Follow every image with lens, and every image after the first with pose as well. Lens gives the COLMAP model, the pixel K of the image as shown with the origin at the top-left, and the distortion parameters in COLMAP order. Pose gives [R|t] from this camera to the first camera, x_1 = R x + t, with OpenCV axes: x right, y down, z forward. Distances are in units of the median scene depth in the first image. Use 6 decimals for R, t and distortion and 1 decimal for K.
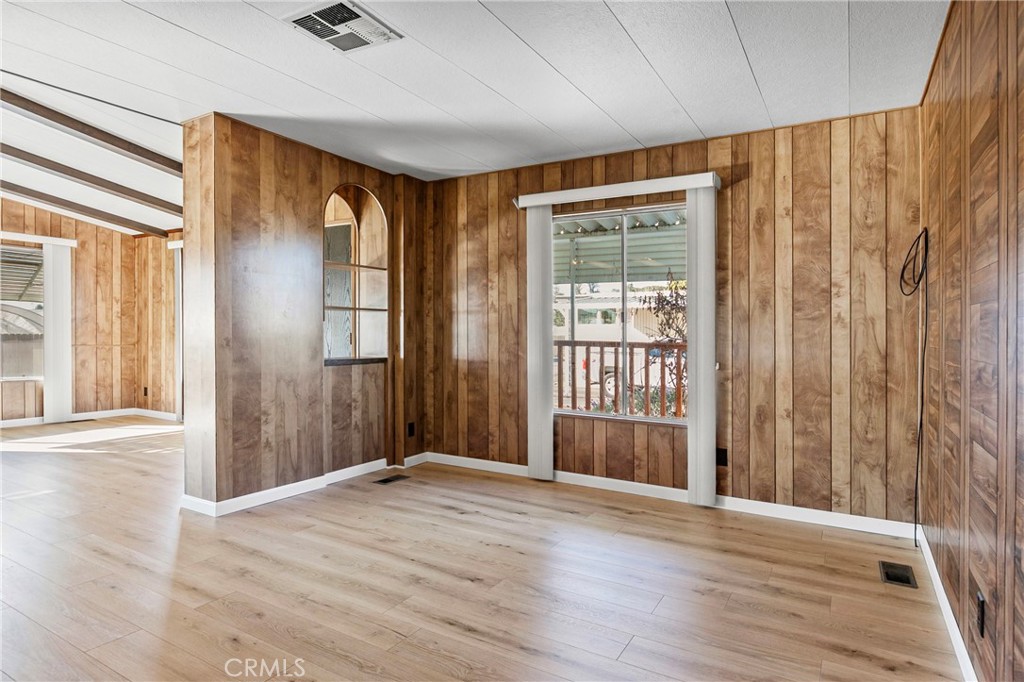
lens RADIAL K [[560.6, 0, 507.2], [0, 560.6, 342.8], [0, 0, 1]] dist [-0.002807, -0.000662]
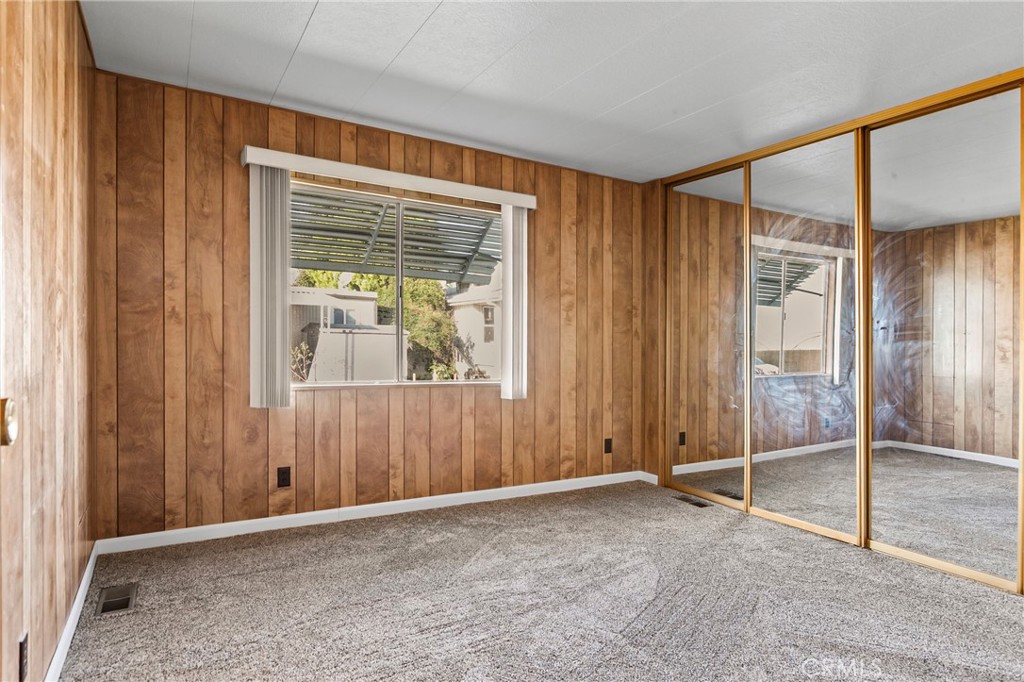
lens RADIAL K [[560.6, 0, 508.5], [0, 560.6, 338.5], [0, 0, 1]] dist [-0.002807, -0.000662]
pose [[0.481138, 0.000918, 0.876644, 0.070687], [0.000733, 0.999999, -0.001449, -0.001561], [-0.876645, 0.001340, 0.481137, 0.108141]]
